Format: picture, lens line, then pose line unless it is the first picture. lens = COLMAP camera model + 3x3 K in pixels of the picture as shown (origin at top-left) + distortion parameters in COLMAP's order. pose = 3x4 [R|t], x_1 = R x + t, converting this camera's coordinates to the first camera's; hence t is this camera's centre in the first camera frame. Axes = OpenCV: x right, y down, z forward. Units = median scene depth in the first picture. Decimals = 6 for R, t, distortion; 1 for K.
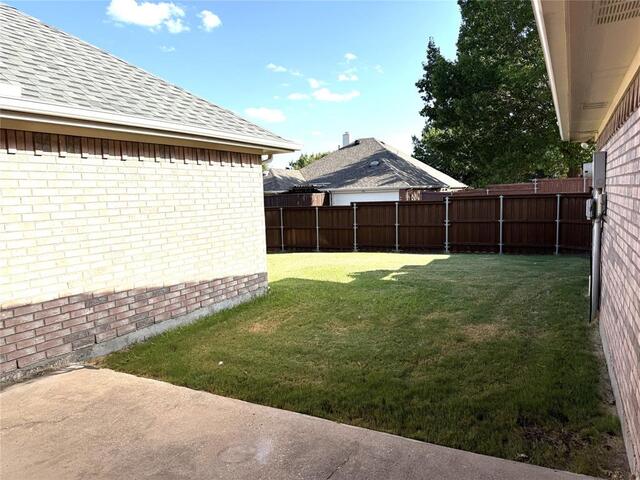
lens RADIAL K [[453.1, 0, 317.4], [0, 453.1, 241.7], [0, 0, 1]] dist [0.034252, -0.063859]
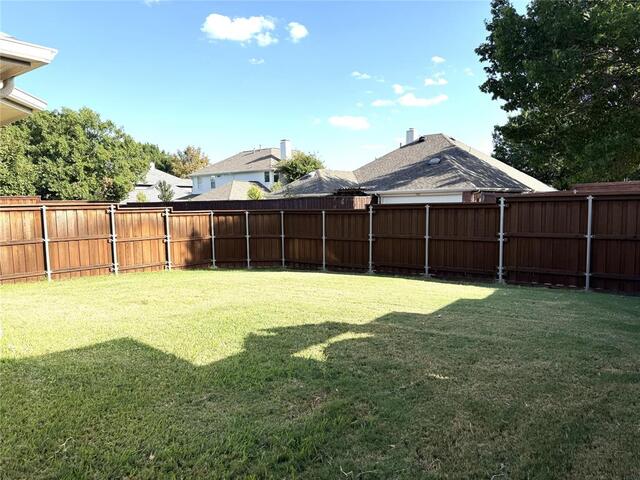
lens RADIAL K [[453.1, 0, 305.7], [0, 453.1, 242.9], [0, 0, 1]] dist [0.034252, -0.063859]
pose [[0.979888, 0.027141, -0.197694, 0.097701], [-0.029287, 0.999540, -0.007941, -0.013345], [0.197388, 0.013571, 0.980232, 0.209509]]
